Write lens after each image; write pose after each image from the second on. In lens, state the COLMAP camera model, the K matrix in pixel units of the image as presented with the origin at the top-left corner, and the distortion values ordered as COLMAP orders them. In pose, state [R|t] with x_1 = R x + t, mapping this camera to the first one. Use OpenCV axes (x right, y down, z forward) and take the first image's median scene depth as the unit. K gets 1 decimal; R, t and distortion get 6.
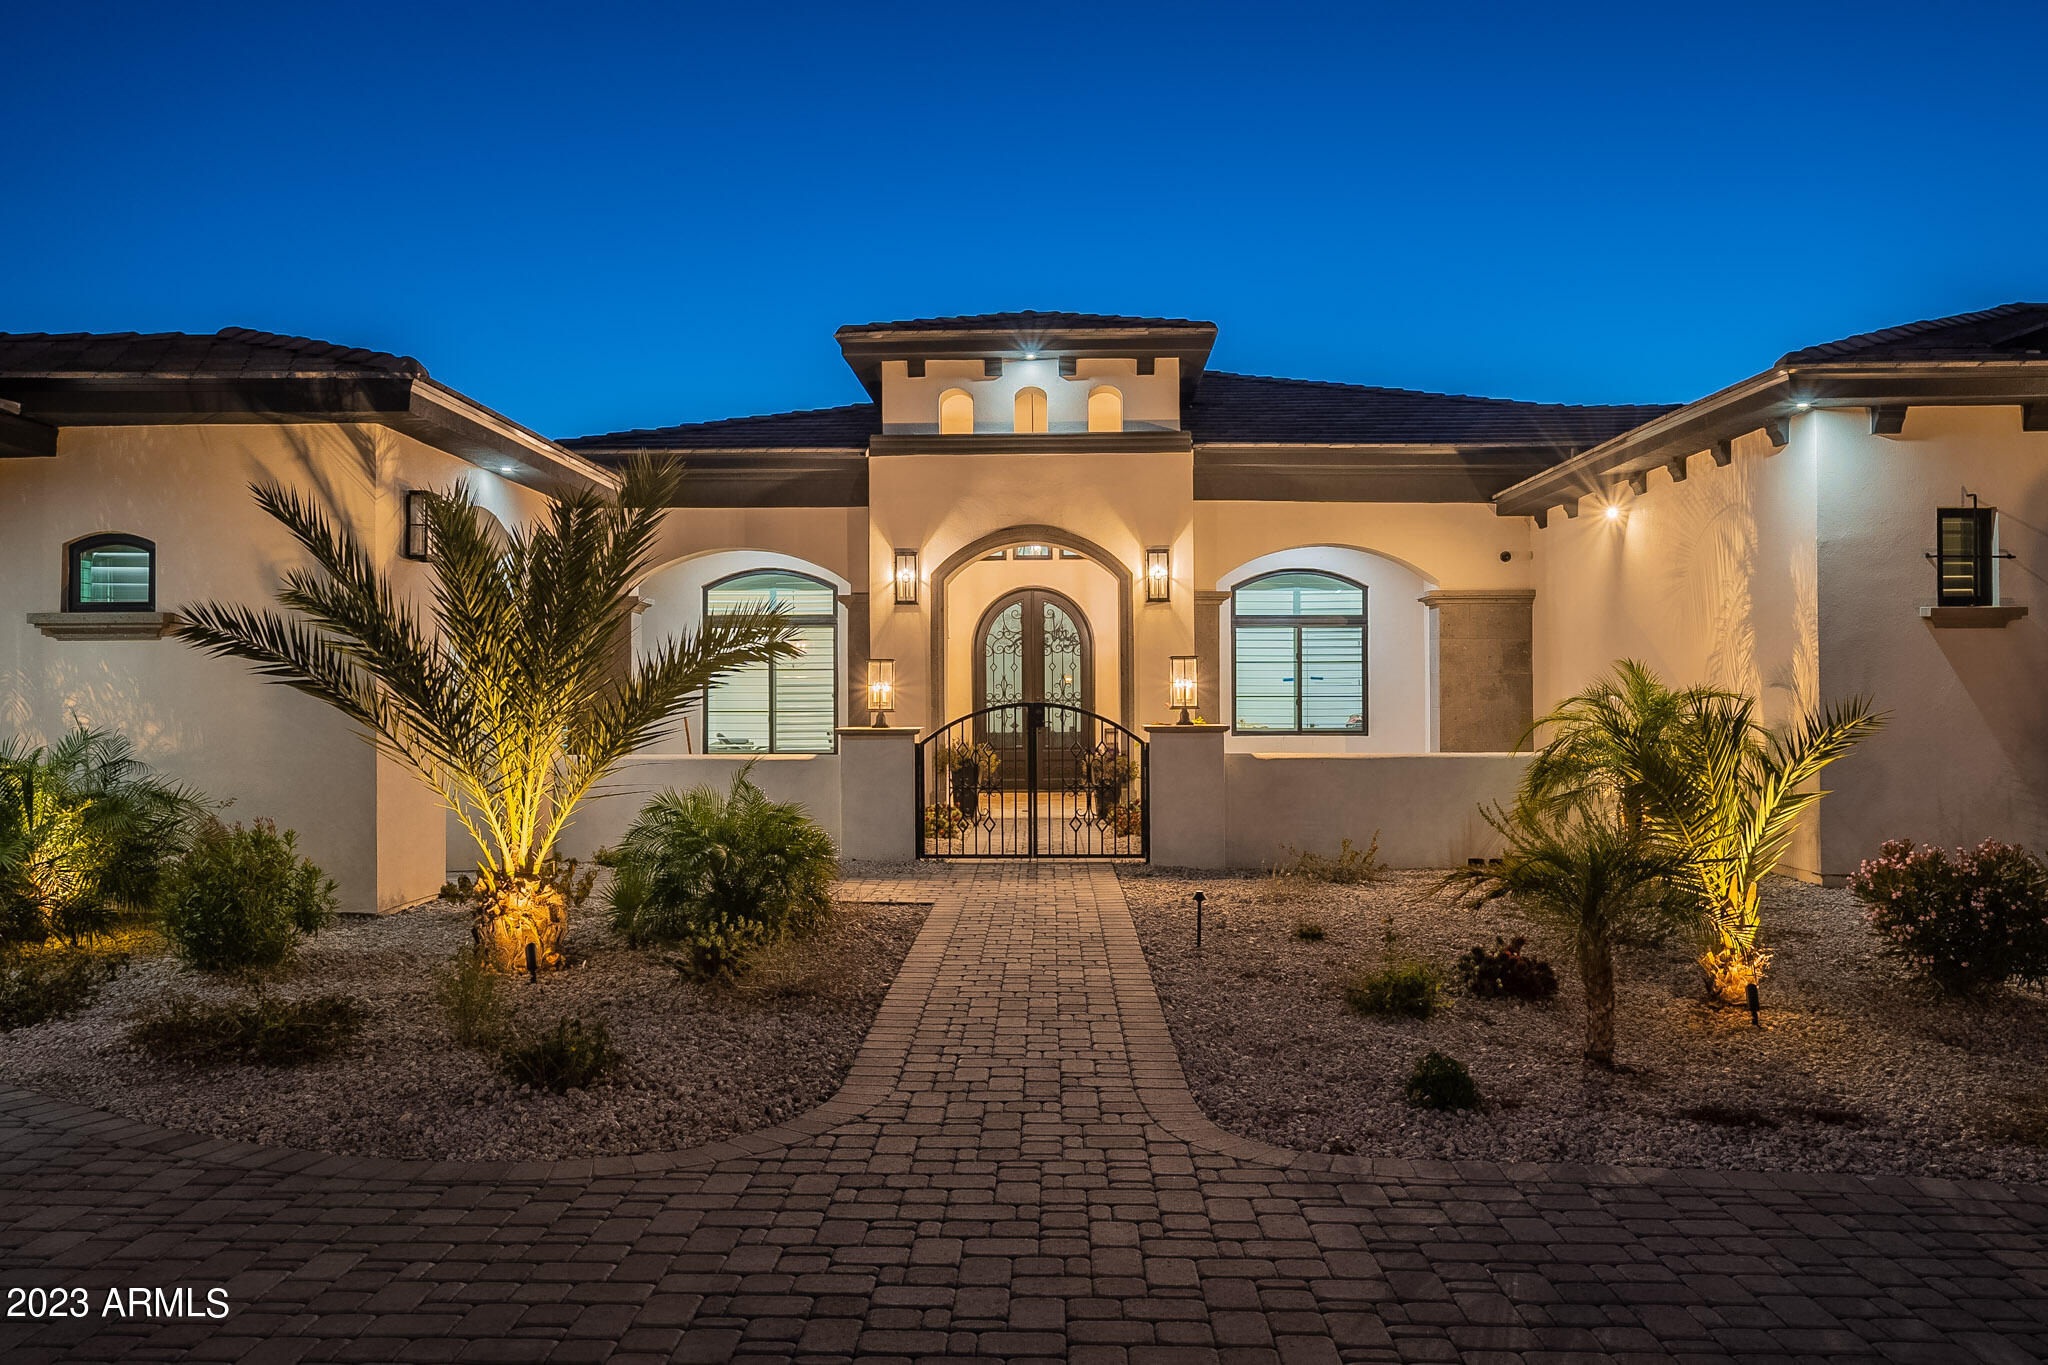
lens RADIAL K [[1537.8, 0, 1024.0], [0, 1537.8, 682.5], [0, 0, 1]] dist [-0.000405, 0.004726]
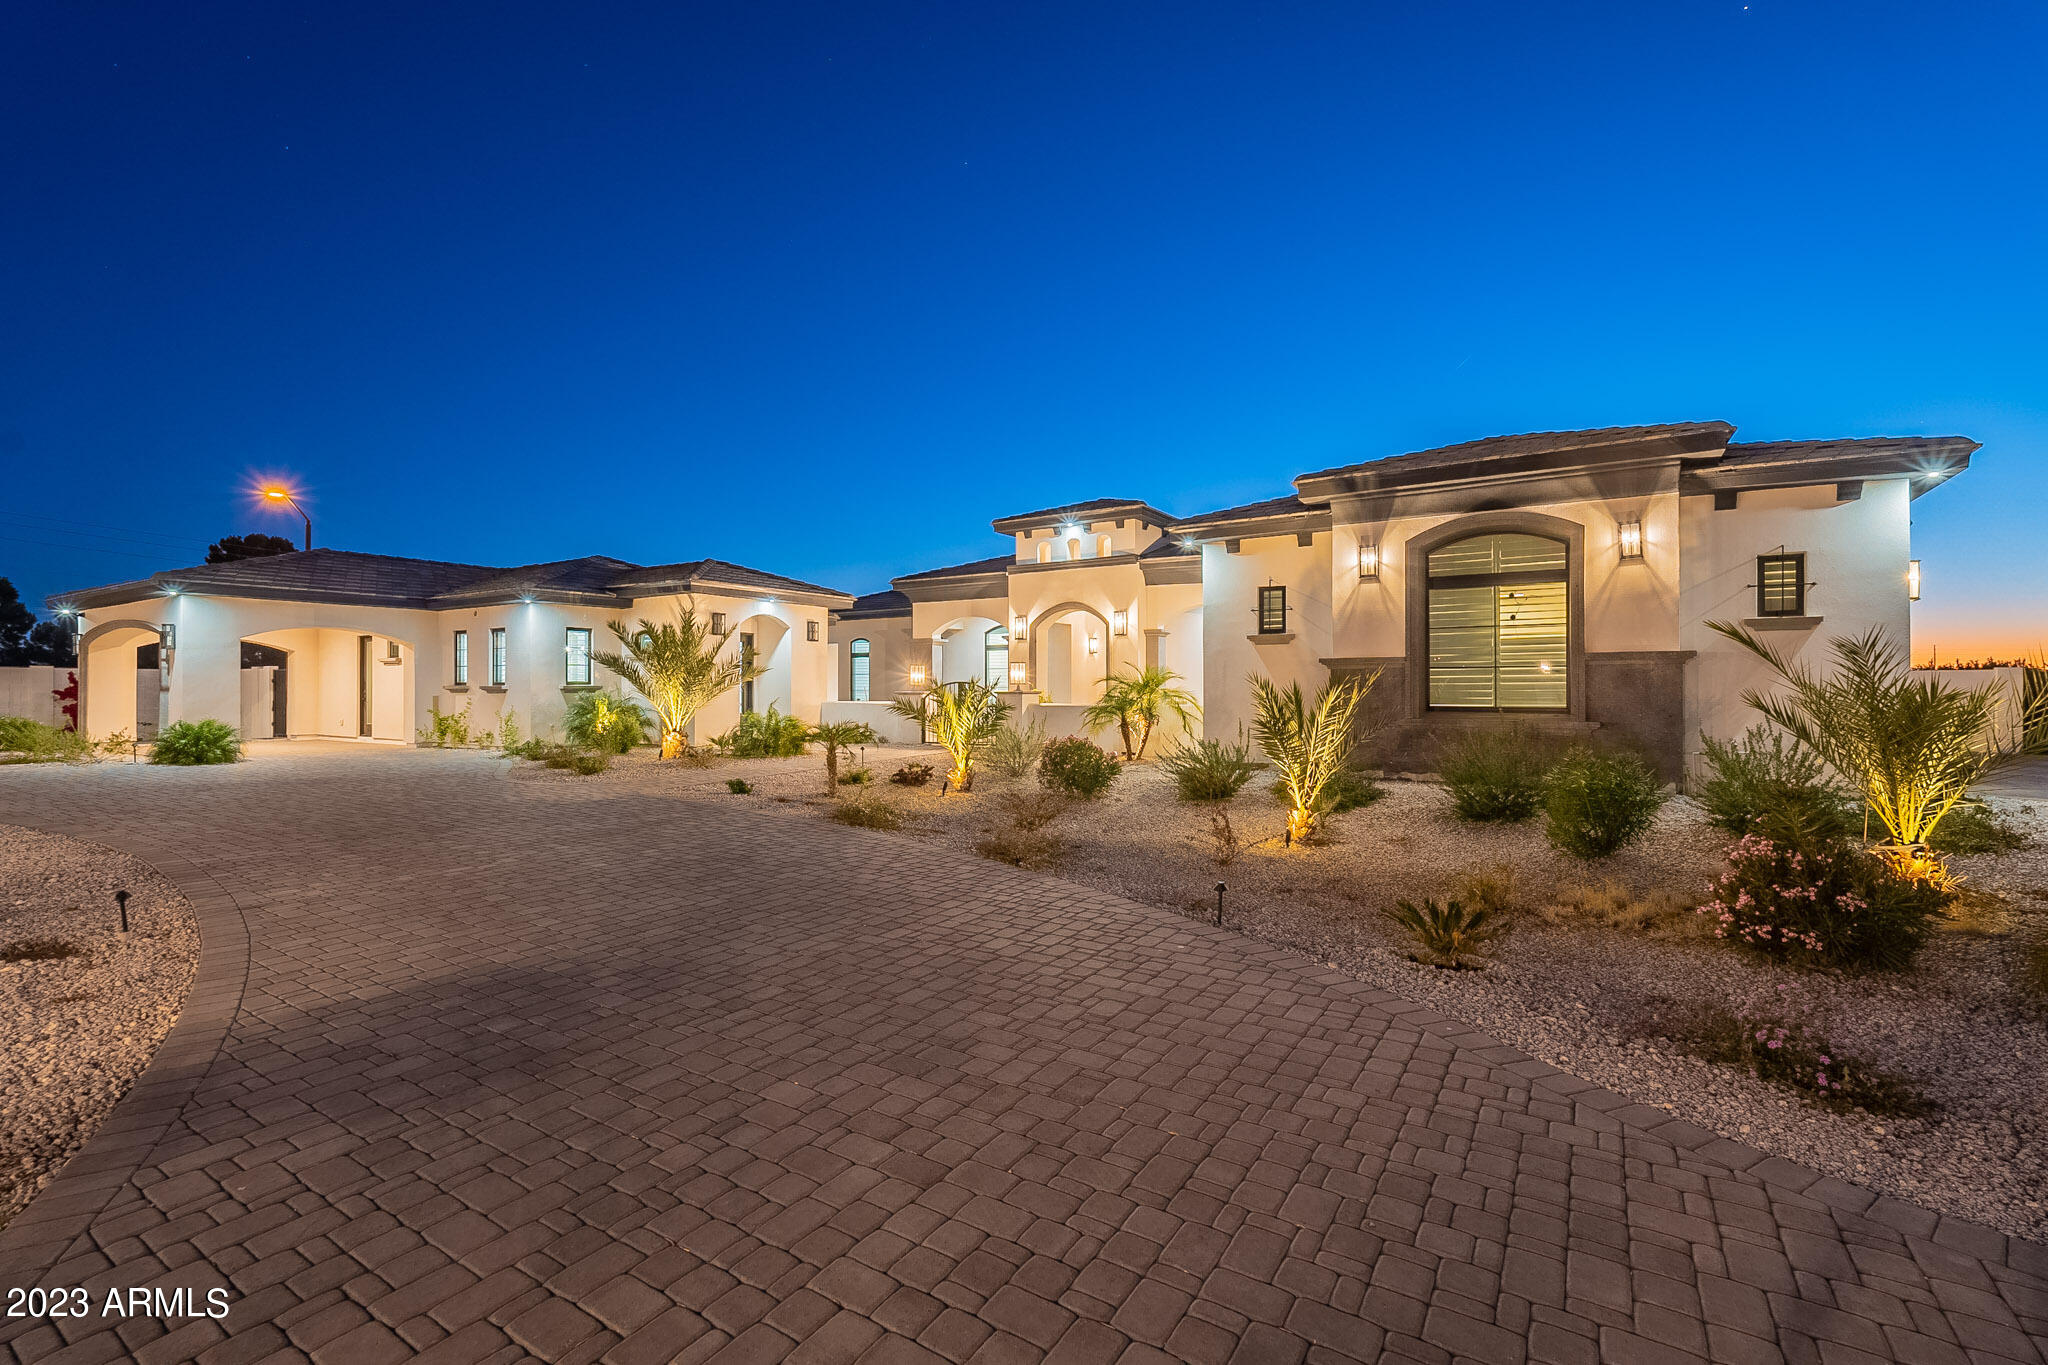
lens RADIAL K [[906.1, 0, 1024.0], [0, 906.1, 682.5], [0, 0, 1]] dist [-0.000295, 0.000084]
pose [[0.851042, 0.000723, -0.525097, 1.209114], [0.002963, 0.999977, 0.006180, 0.009155], [0.525089, -0.006815, 0.851020, -0.263982]]
